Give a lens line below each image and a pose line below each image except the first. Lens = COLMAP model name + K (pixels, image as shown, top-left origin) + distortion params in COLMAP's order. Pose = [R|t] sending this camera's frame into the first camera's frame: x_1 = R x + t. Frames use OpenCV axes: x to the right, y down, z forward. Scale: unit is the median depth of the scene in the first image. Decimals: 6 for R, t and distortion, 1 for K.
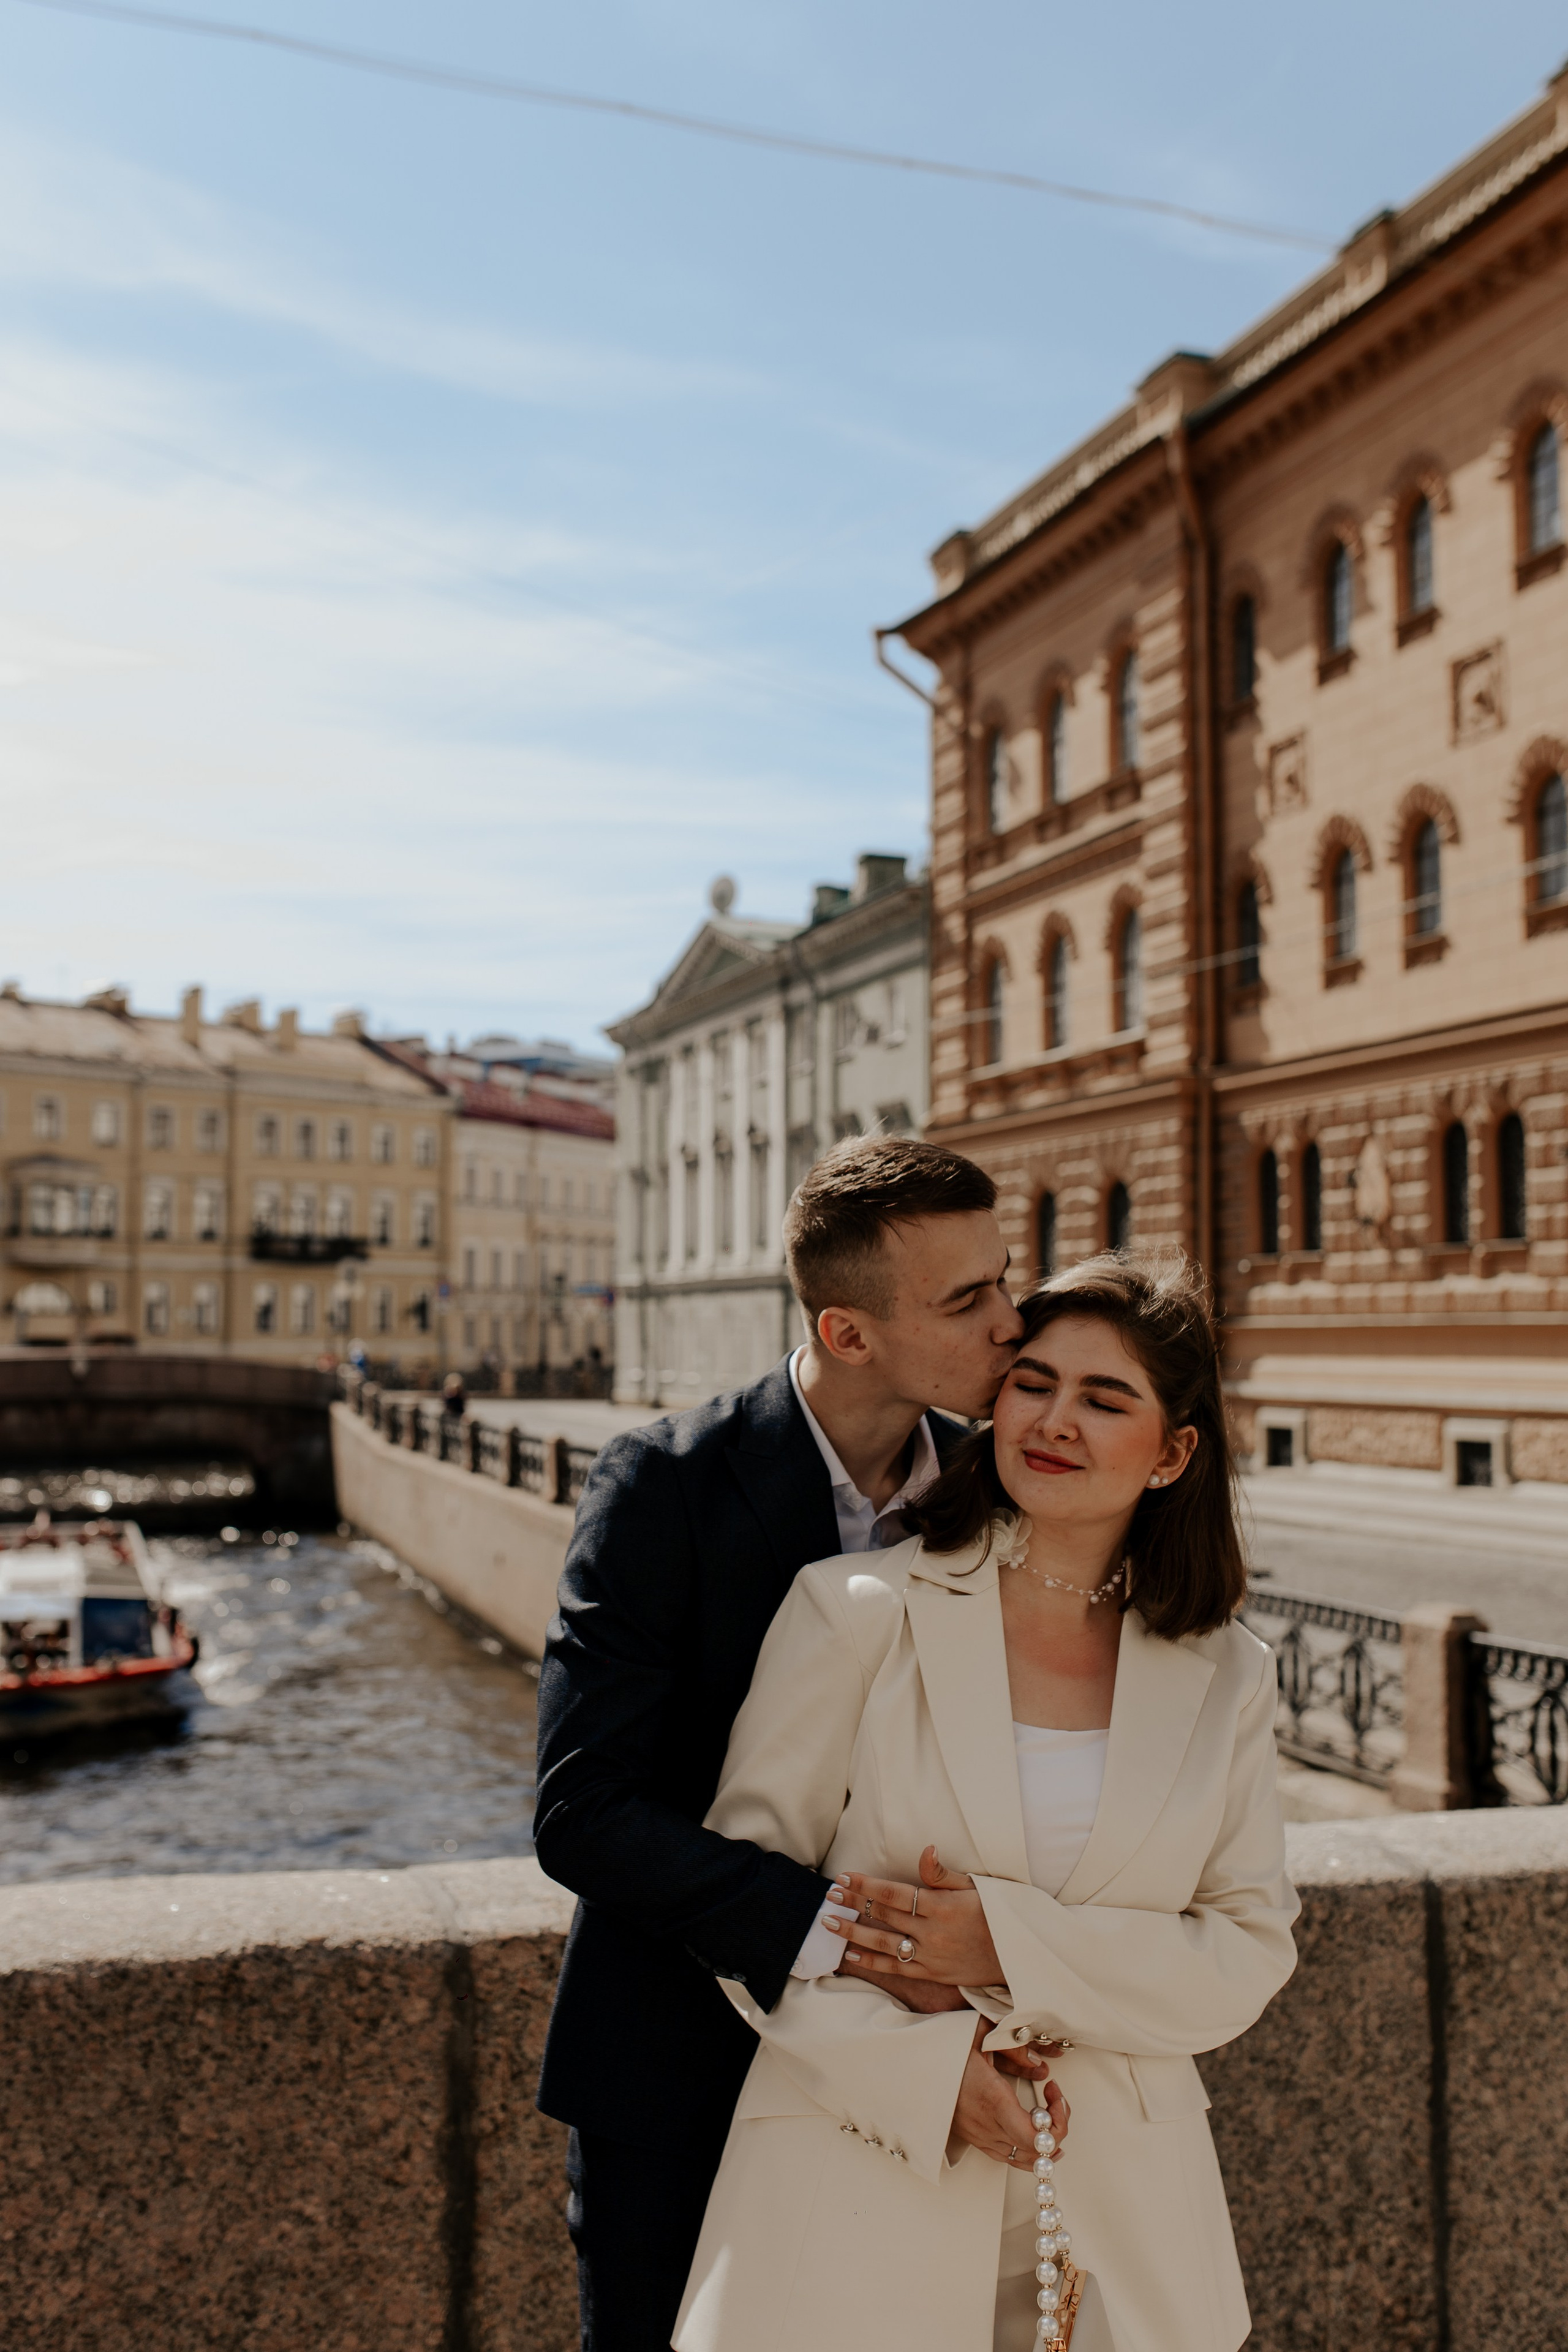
lens RADIAL K [[2333.2, 0, 770.7], [0, 2333.2, 1171.7], [0, 0, 1]] dist [-0.024015, 0.121218]
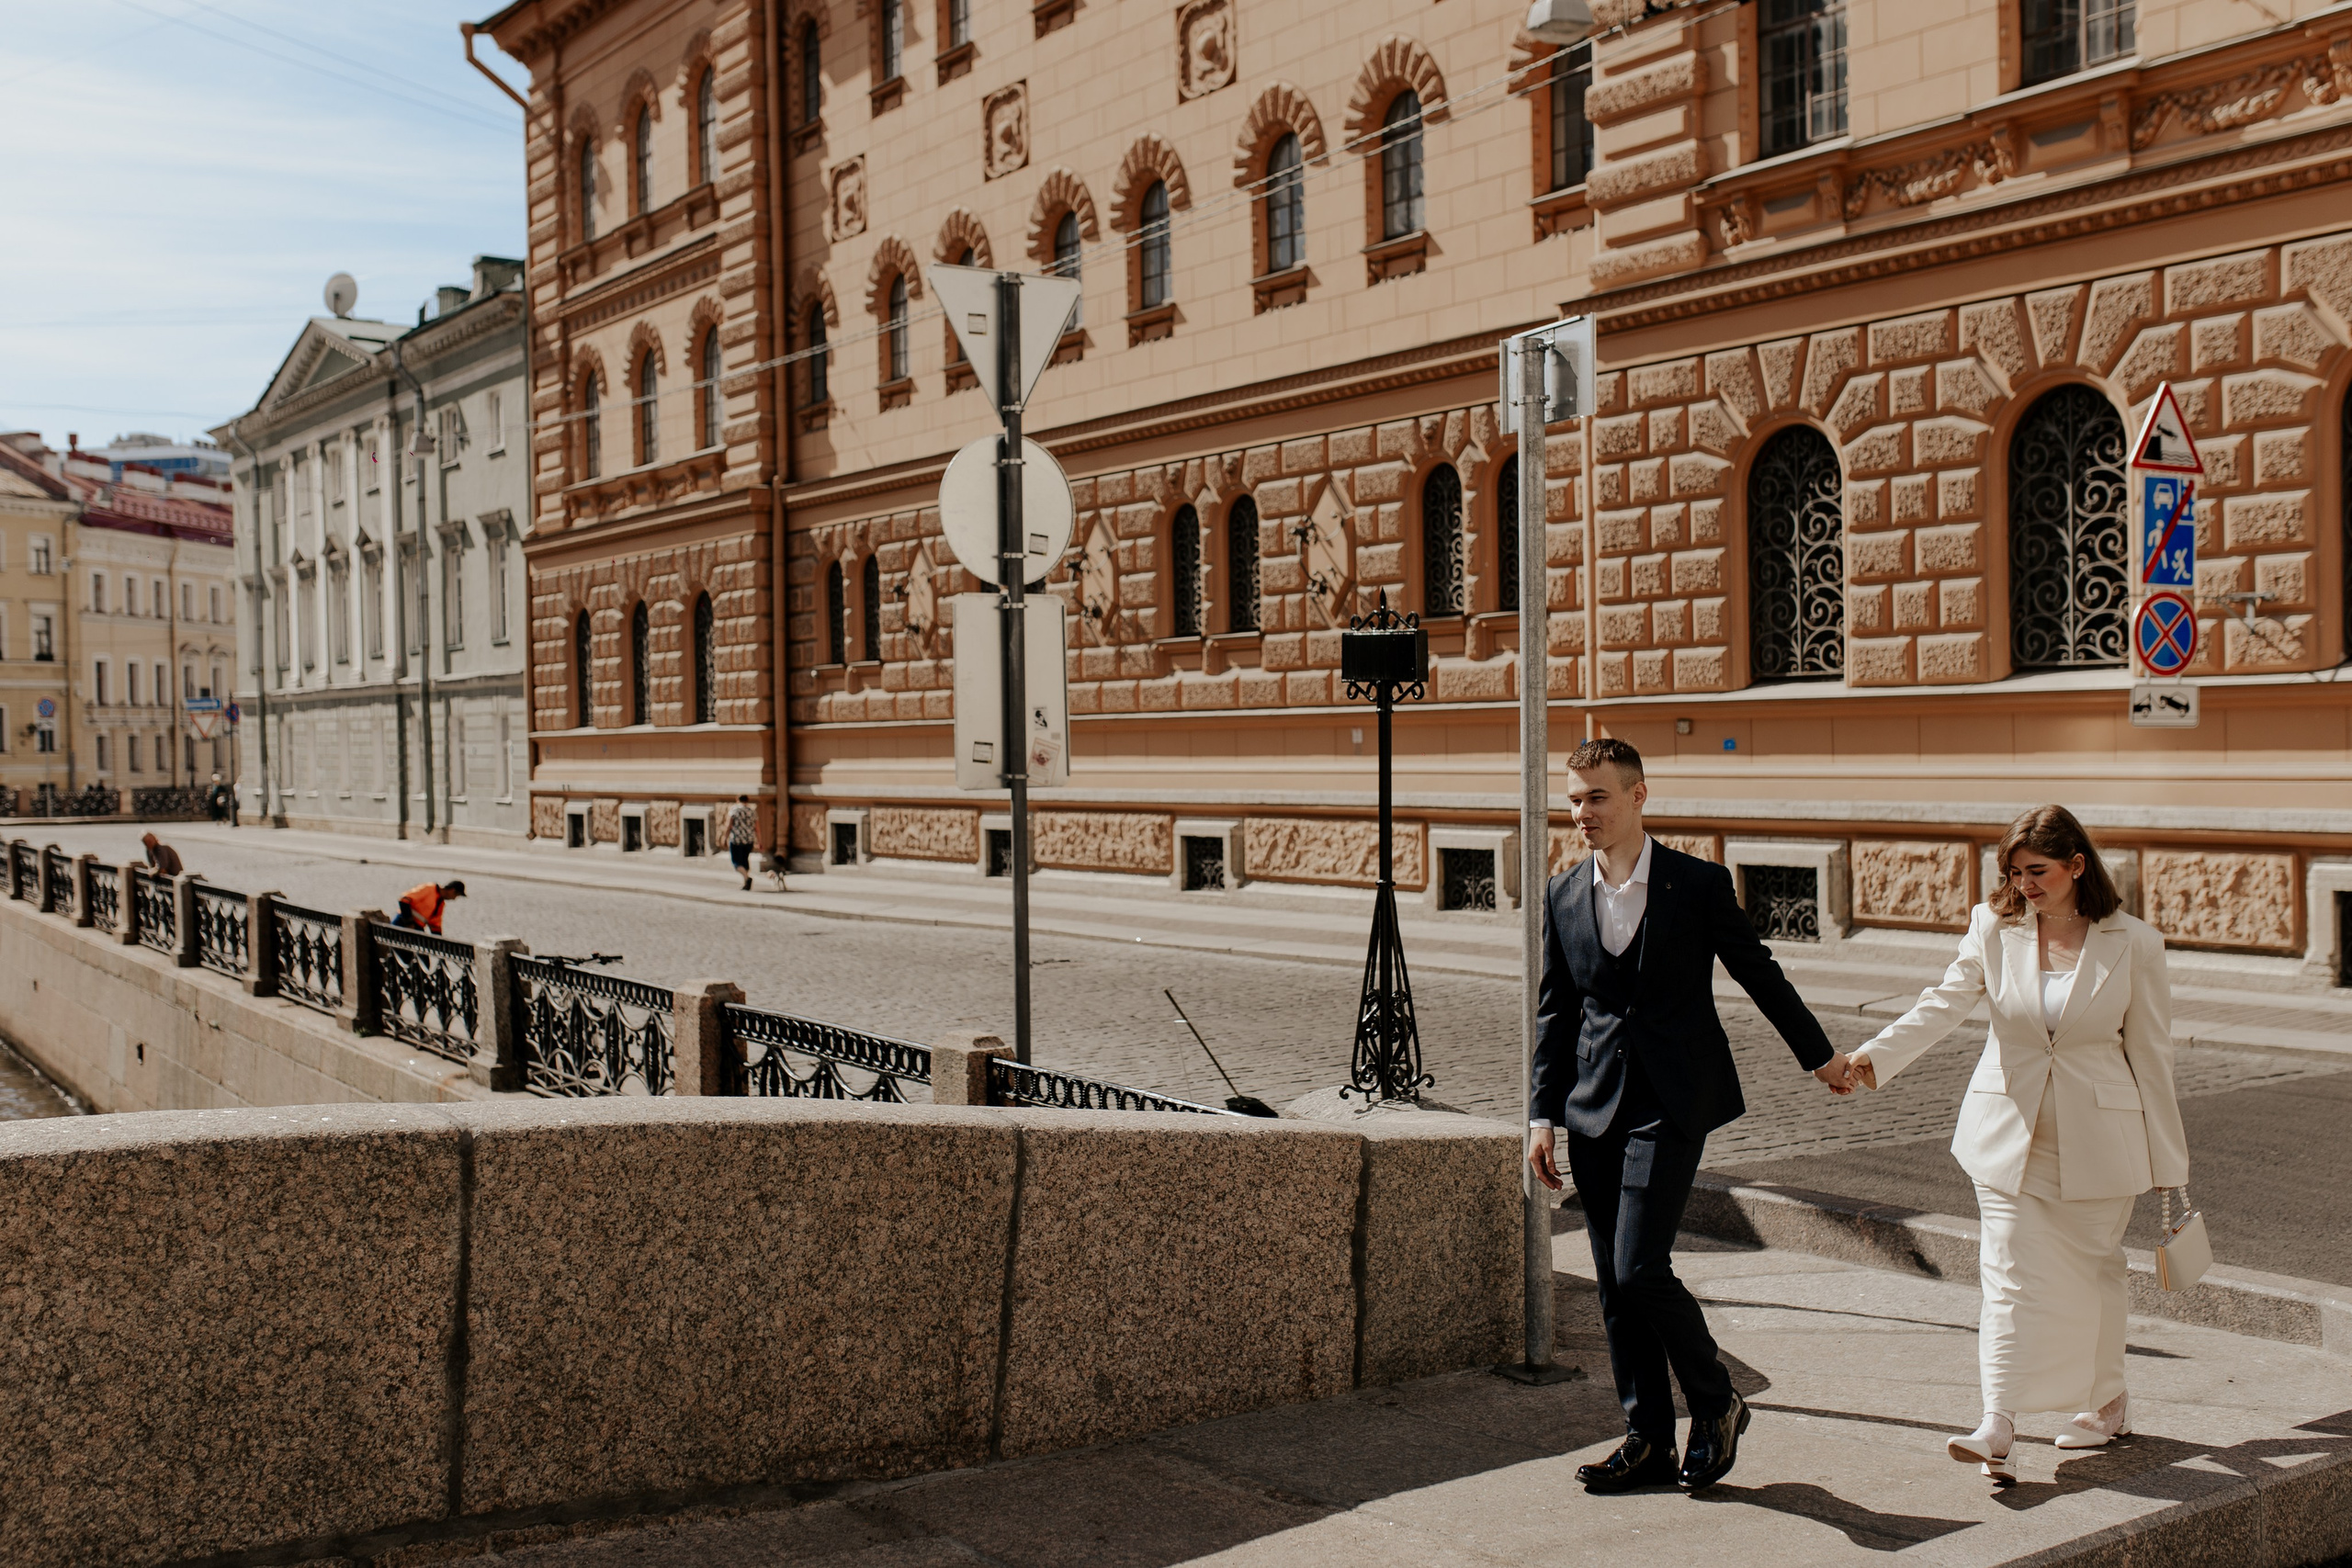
lens RADIAL K [[2272.1, 0, 1177.5], [0, 2272.1, 772.4], [0, 0, 1]] dist [-0.020781, 0.107951]
pose [[0.956545, -0.021577, 0.290784, 0.690440], [-0.002644, 0.996575, 0.082646, 0.000440], [-0.291572, -0.079824, 0.953213, -0.285184]]
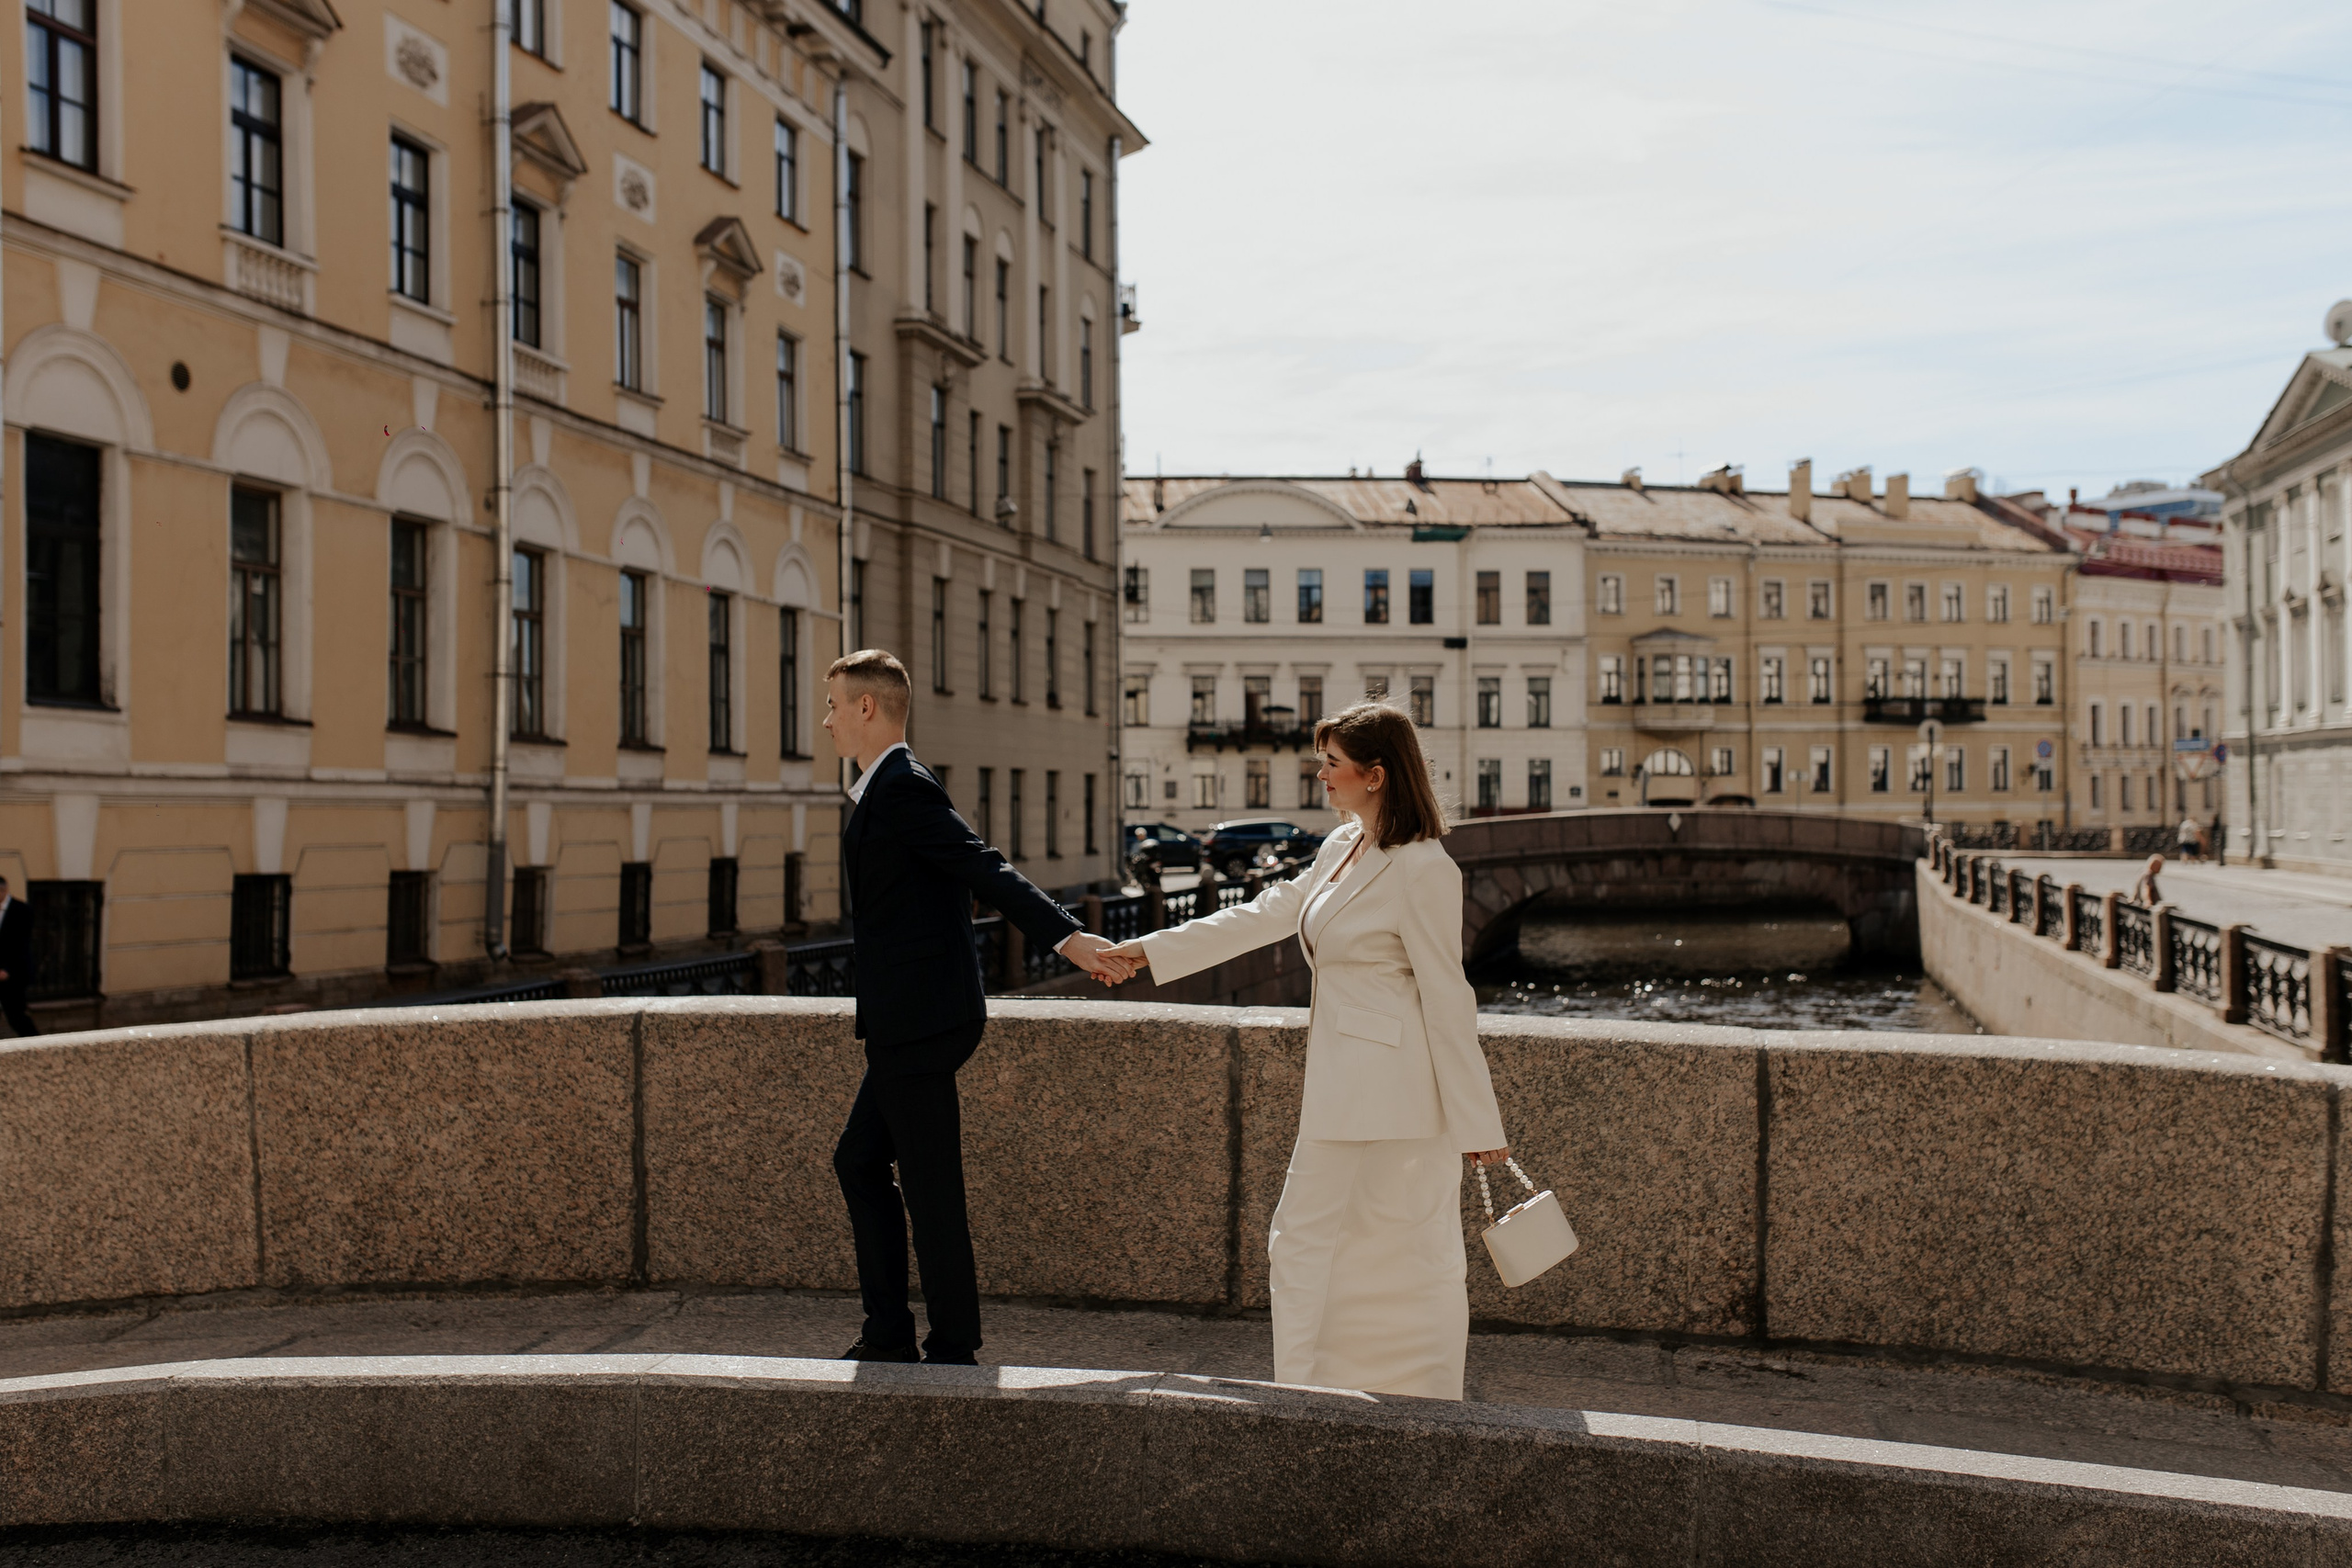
lens RADIAL K [[2275.8, 0, 1181.6], [0, 2275.8, 772.8], [0, 0, 1]] dist [-0.020444, 0.115477]
pose [[0.863203, -0.010937, -0.504738, 0.796537], [0.040804, 0.998006, 0.048157, -0.020890], [0.503205, -0.062164, 0.861928, -0.777822]]
